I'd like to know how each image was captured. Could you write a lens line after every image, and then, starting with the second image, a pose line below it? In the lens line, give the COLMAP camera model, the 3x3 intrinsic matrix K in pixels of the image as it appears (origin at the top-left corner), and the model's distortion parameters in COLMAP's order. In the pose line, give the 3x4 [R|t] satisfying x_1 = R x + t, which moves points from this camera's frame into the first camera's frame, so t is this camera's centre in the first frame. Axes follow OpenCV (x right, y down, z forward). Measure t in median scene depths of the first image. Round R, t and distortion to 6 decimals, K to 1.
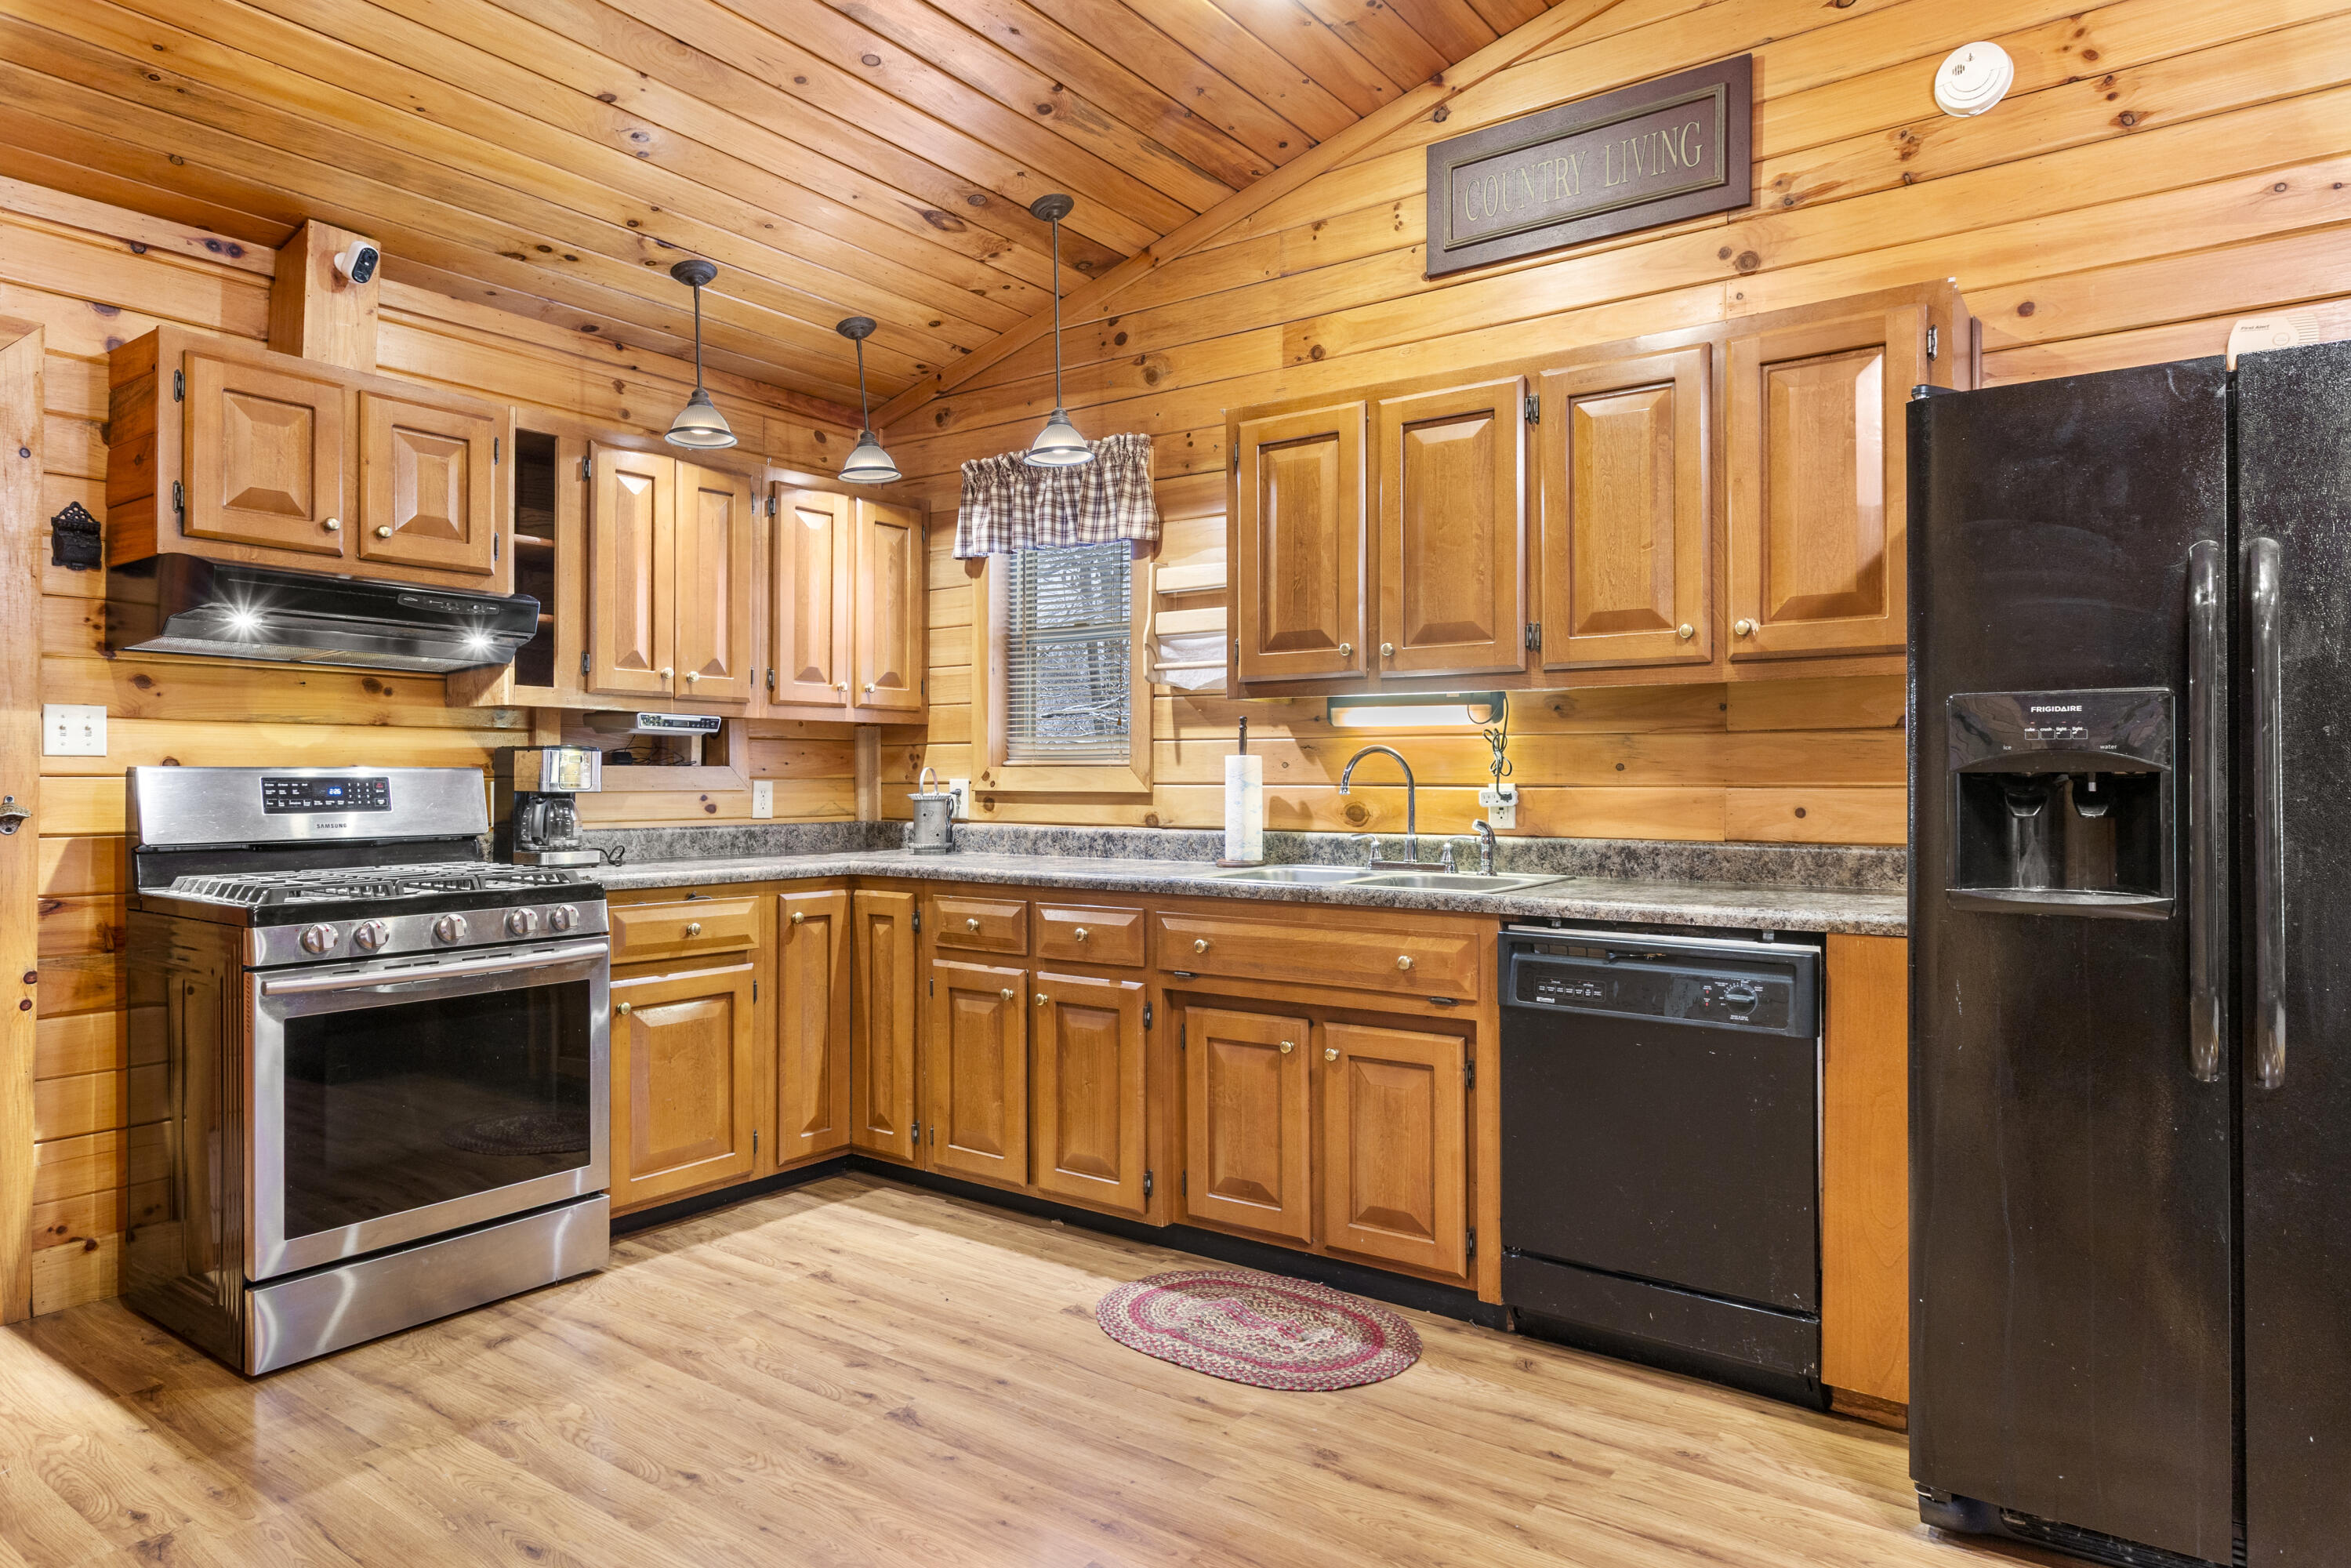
lens RADIAL K [[1418.7, 0, 1165.3], [0, 1418.7, 774.8], [0, 0, 1]] dist [0.000225, 0.004635]
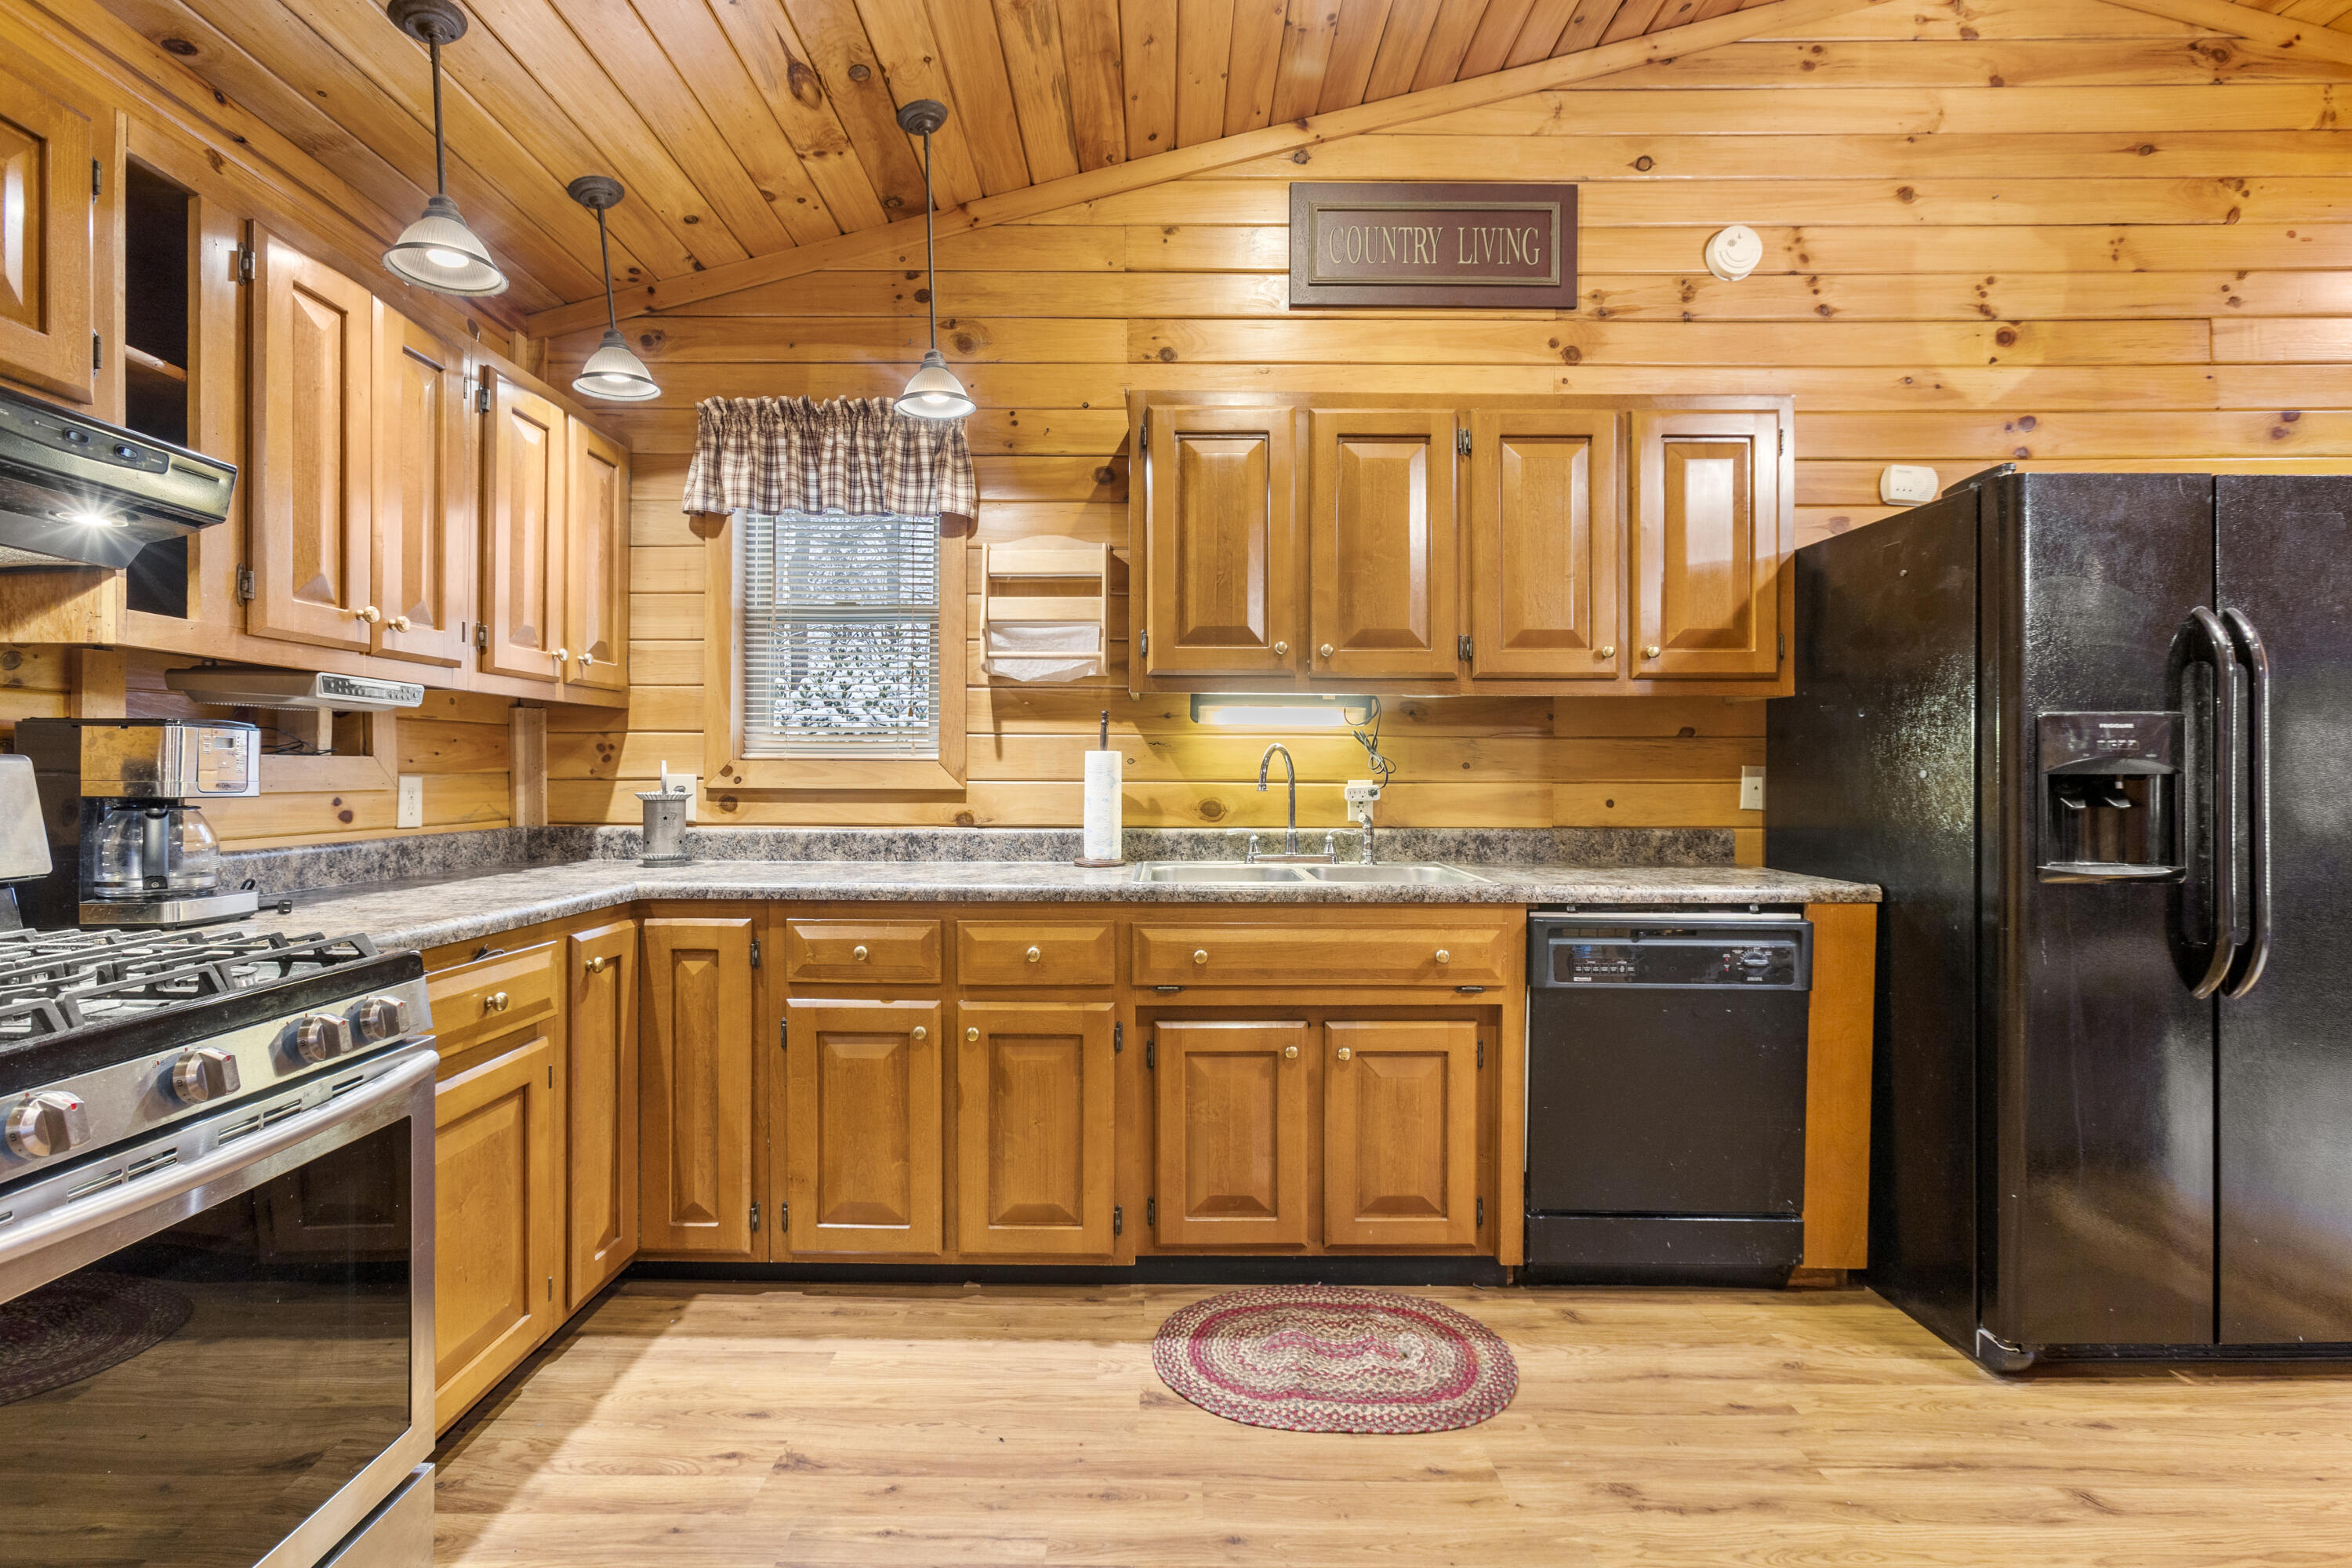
lens RADIAL K [[1074.6, 0, 1170.9], [0, 1074.6, 777.3], [0, 0, 1]] dist [-0.011710, 0.007707]
pose [[0.806165, -0.000819, 0.591691, -0.371599], [-0.004248, 0.999965, 0.007173, -0.001326], [-0.591676, -0.008296, 0.806133, 0.406915]]
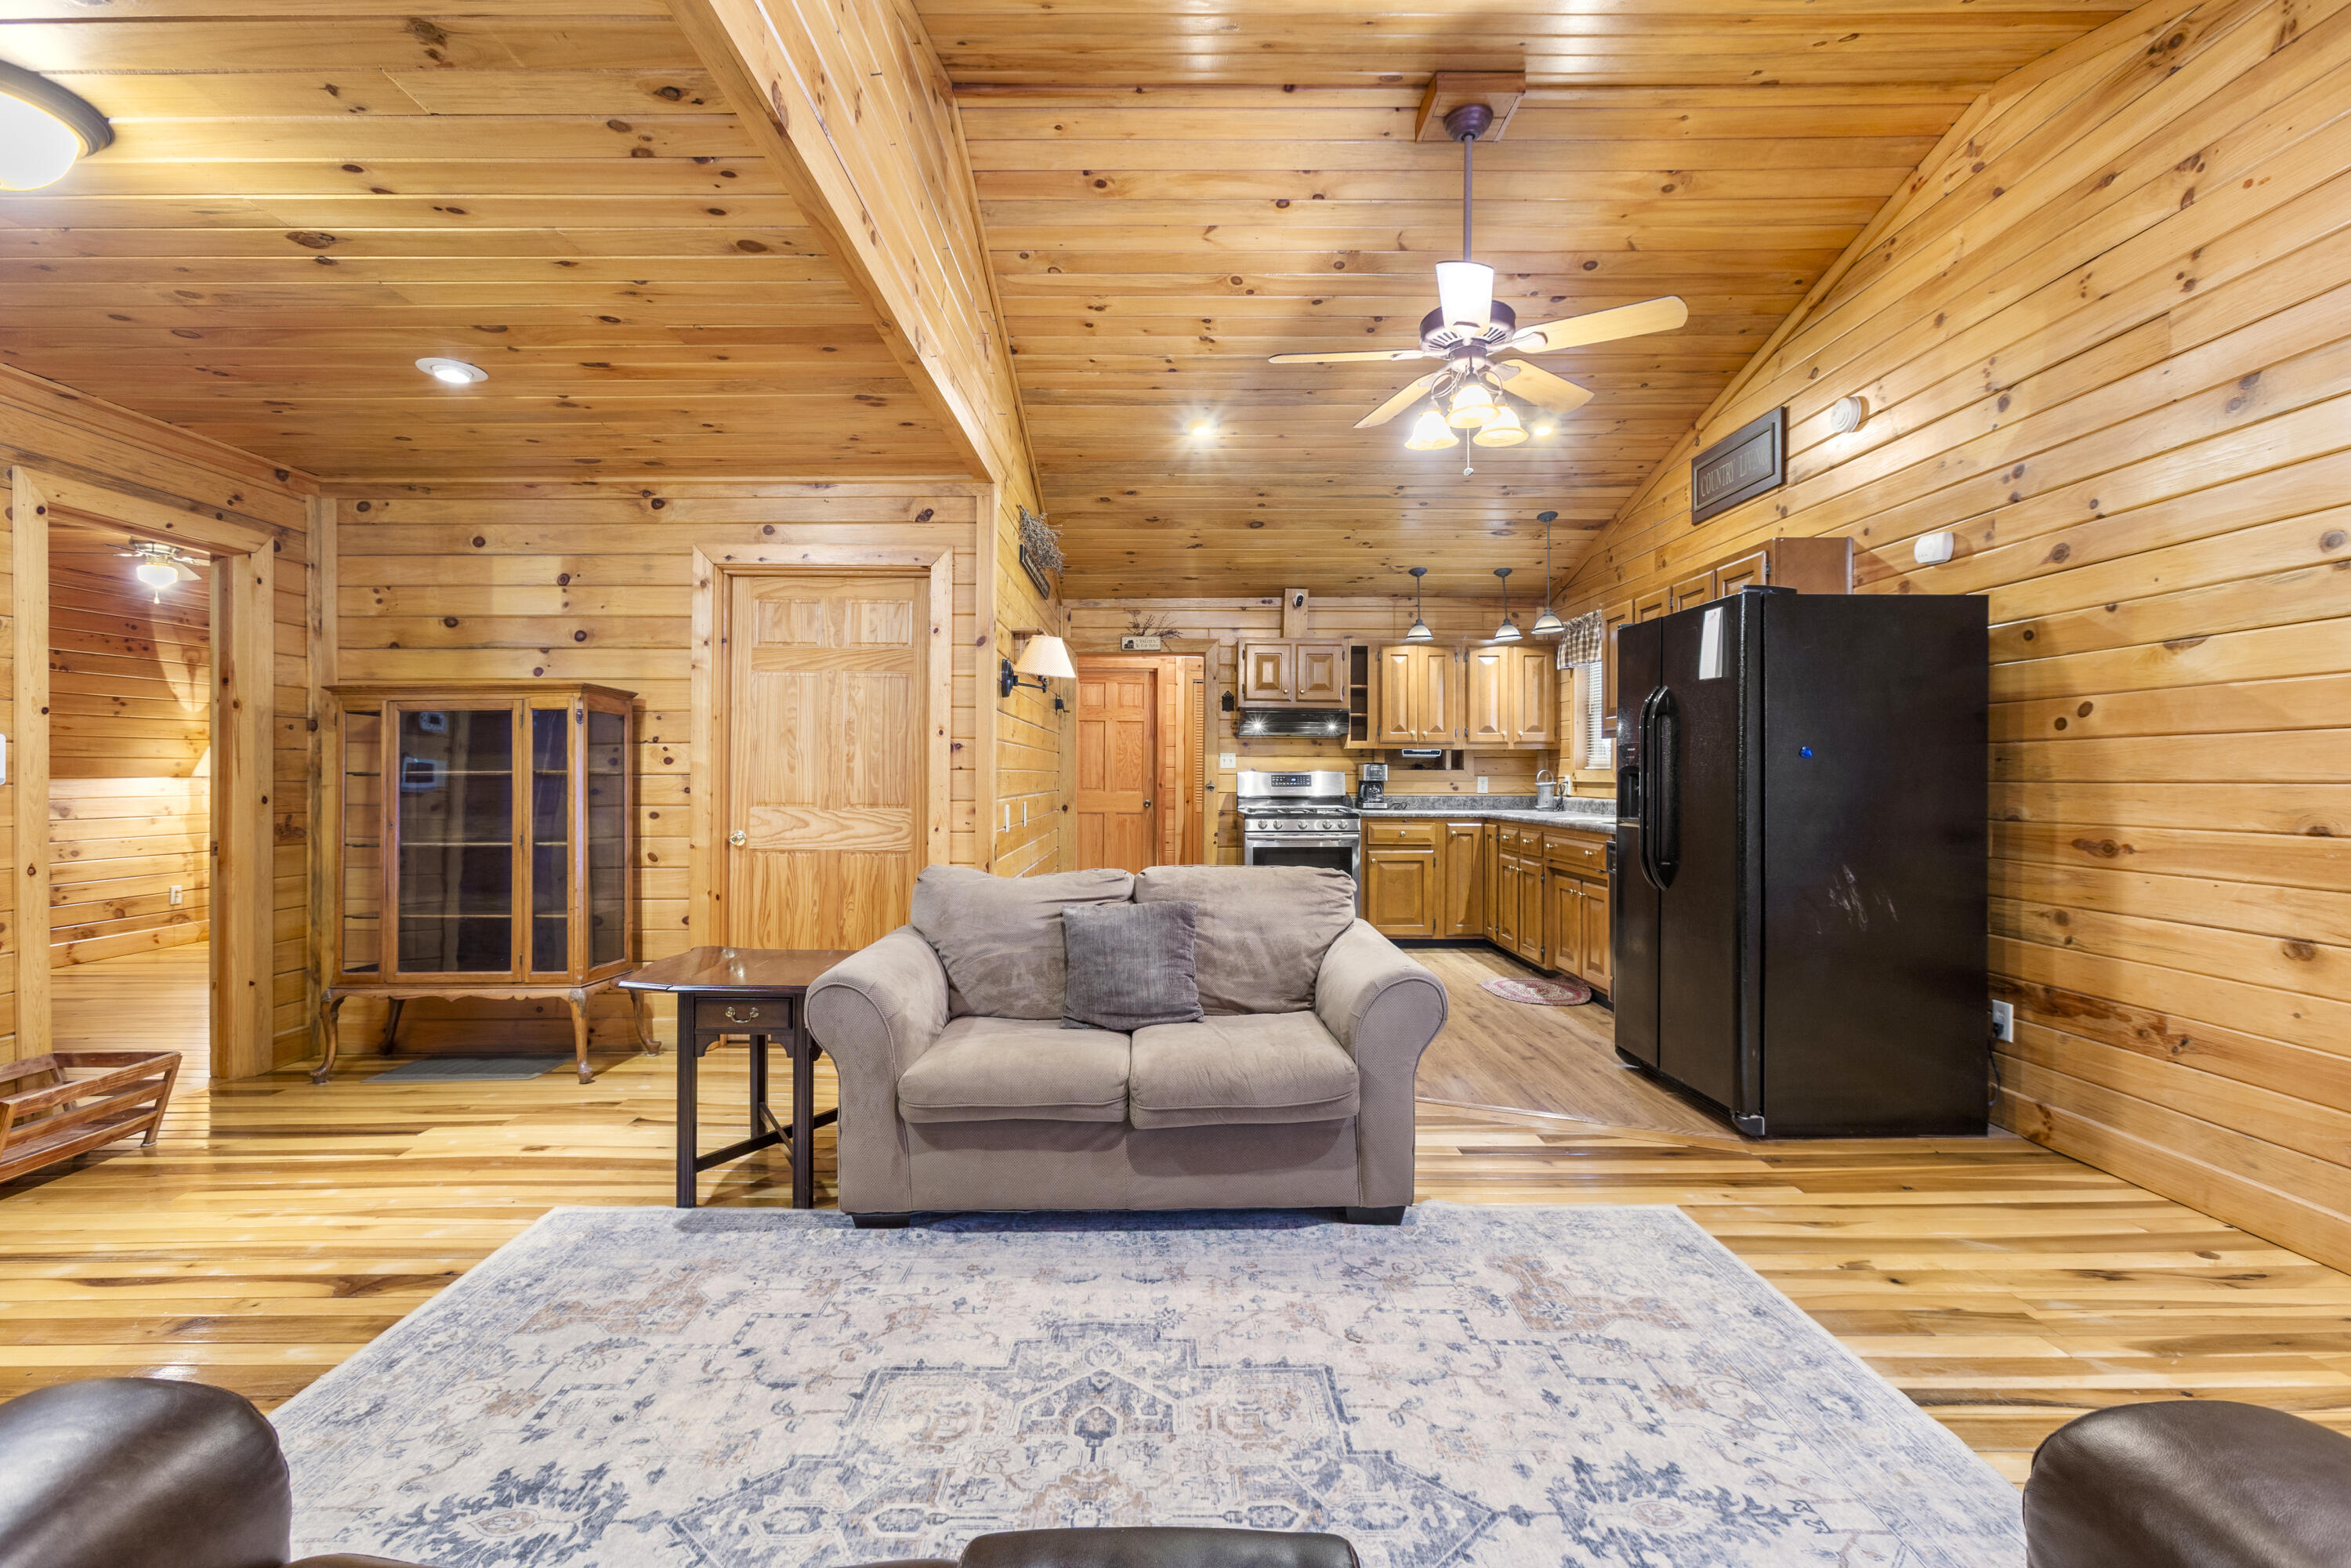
lens RADIAL K [[1059.5, 0, 1168.7], [0, 1059.5, 770.7], [0, 0, 1]] dist [-0.028617, 0.014800]
pose [[0.596827, -0.001949, -0.802368, 0.949703], [0.002157, 0.999997, -0.000824, -0.005297], [0.802367, -0.001238, 0.596830, -0.484625]]
